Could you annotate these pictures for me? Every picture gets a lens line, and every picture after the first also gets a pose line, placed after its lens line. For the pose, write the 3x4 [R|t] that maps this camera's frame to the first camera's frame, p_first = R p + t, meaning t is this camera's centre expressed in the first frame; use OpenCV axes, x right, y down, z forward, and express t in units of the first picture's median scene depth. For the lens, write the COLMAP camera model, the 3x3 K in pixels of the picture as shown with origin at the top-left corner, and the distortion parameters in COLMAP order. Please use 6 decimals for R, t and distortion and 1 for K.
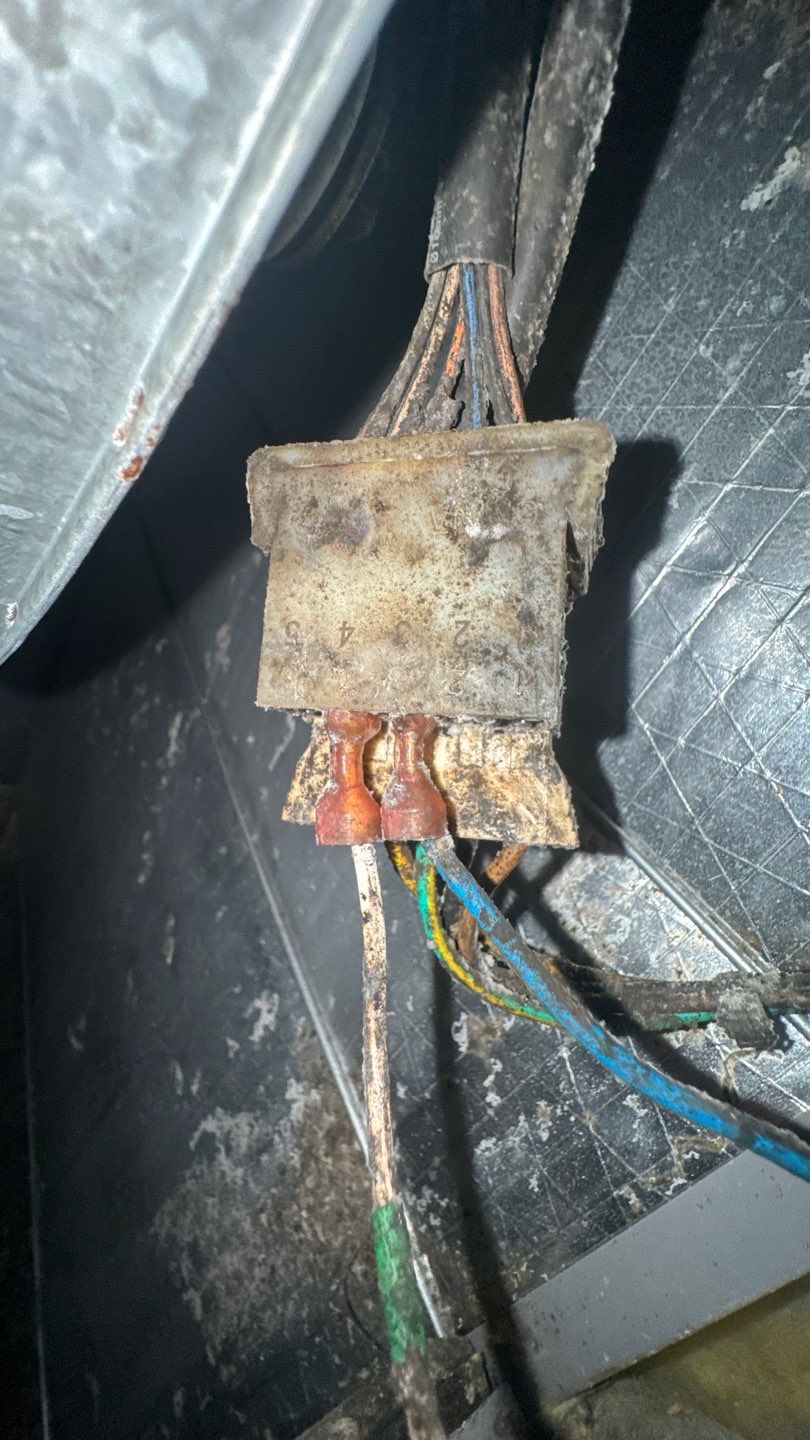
lens RADIAL K [[579.2, 0, 410.6], [0, 579.2, 724.6], [0, 0, 1]] dist [-0.004884, 0.000975]
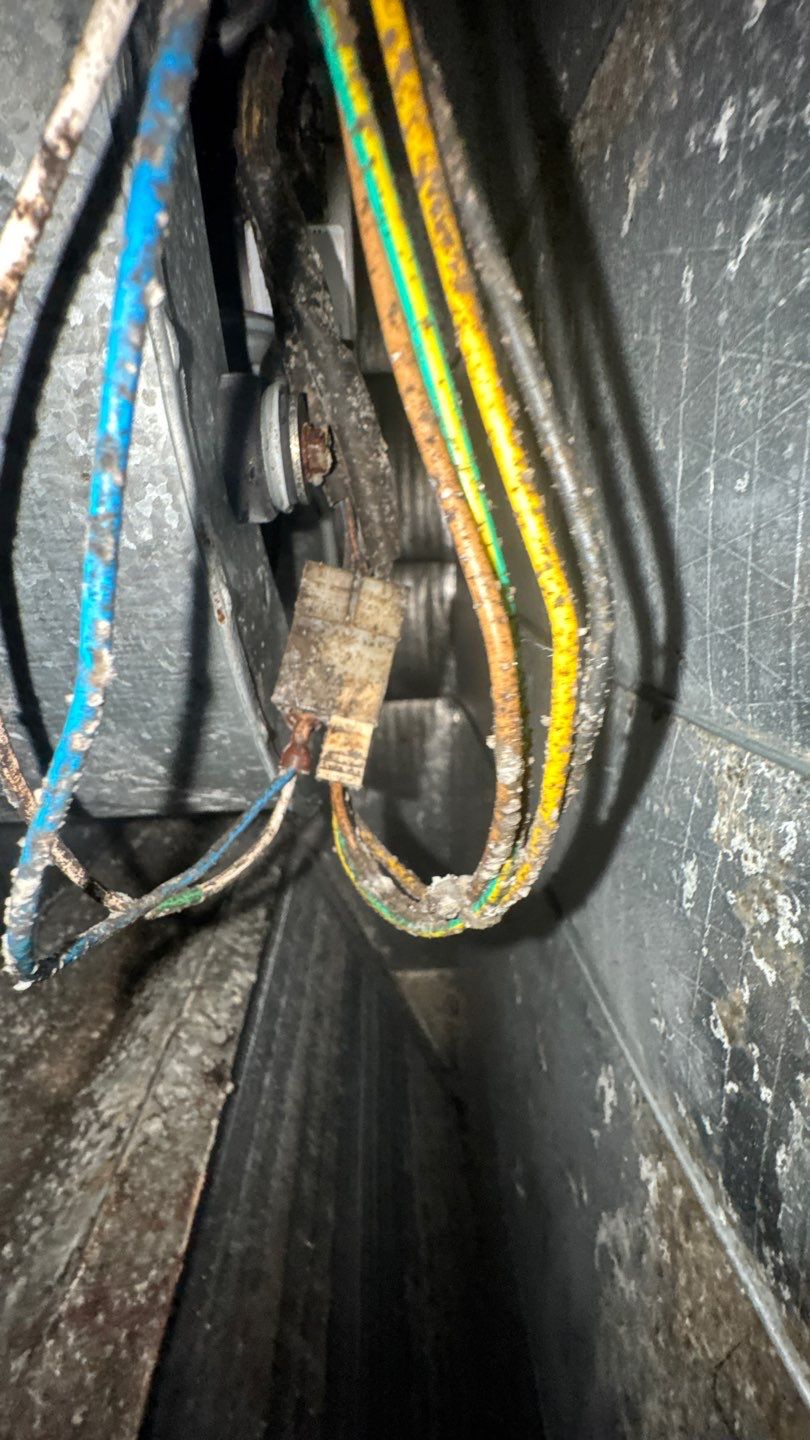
lens RADIAL K [[579.2, 0, 405.0], [0, 579.2, 725.4], [0, 0, 1]] dist [-0.004884, 0.000975]
pose [[0.721936, -0.399229, -0.565176, 0.283130], [0.202407, 0.902890, -0.379236, 0.231952], [0.661694, 0.159388, 0.732636, -0.036885]]
